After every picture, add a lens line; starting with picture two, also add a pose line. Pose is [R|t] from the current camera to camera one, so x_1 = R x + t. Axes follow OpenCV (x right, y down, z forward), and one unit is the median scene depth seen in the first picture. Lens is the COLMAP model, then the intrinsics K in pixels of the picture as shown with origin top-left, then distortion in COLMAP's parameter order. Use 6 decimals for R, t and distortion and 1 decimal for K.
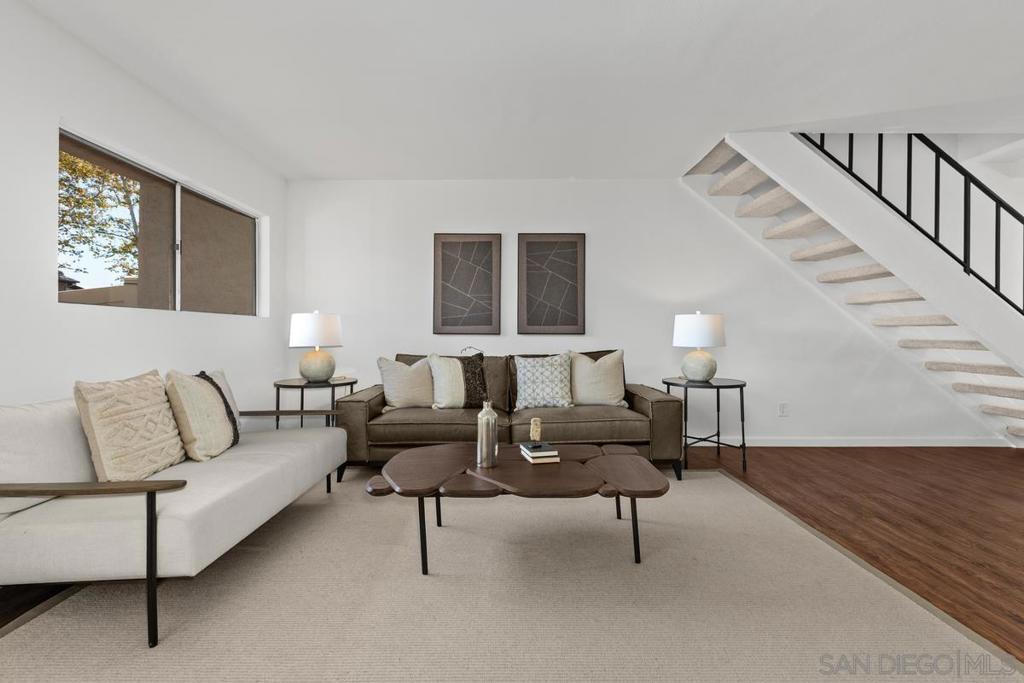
lens RADIAL K [[459.0, 0, 511.4], [0, 459.0, 335.1], [0, 0, 1]] dist [0.000614, 0.000350]
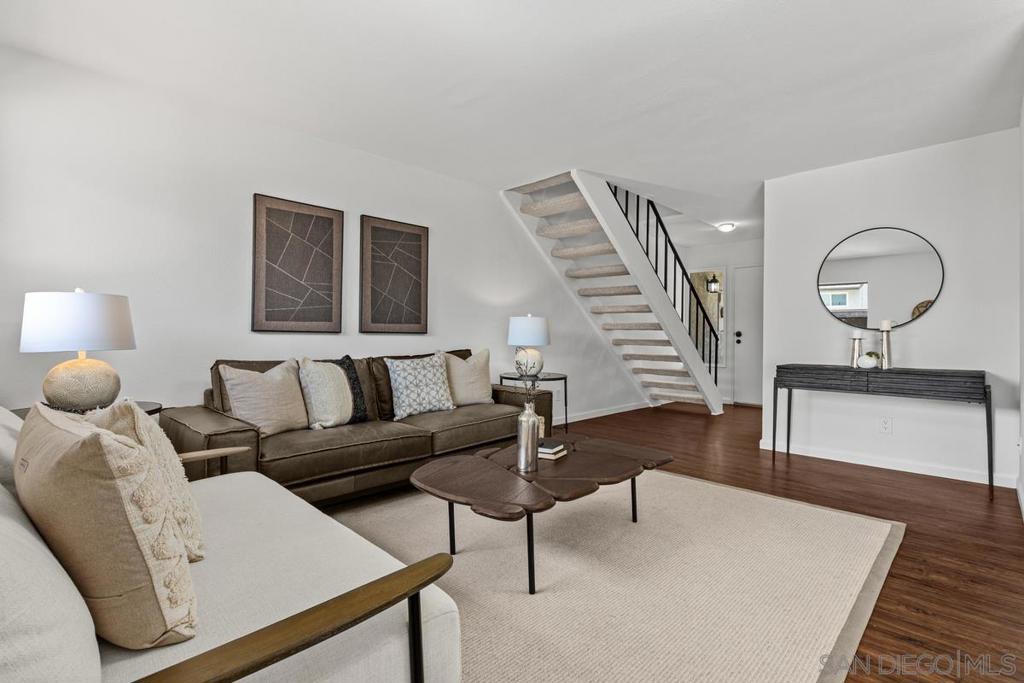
lens RADIAL K [[482.5, 0, 513.6], [0, 482.5, 340.3], [0, 0, 1]] dist [-0.000133, 0.000056]
pose [[0.702167, -0.002412, 0.712008, -0.457203], [-0.007569, 0.999912, 0.010852, 0.000070], [-0.711972, -0.013009, 0.702087, 0.178552]]
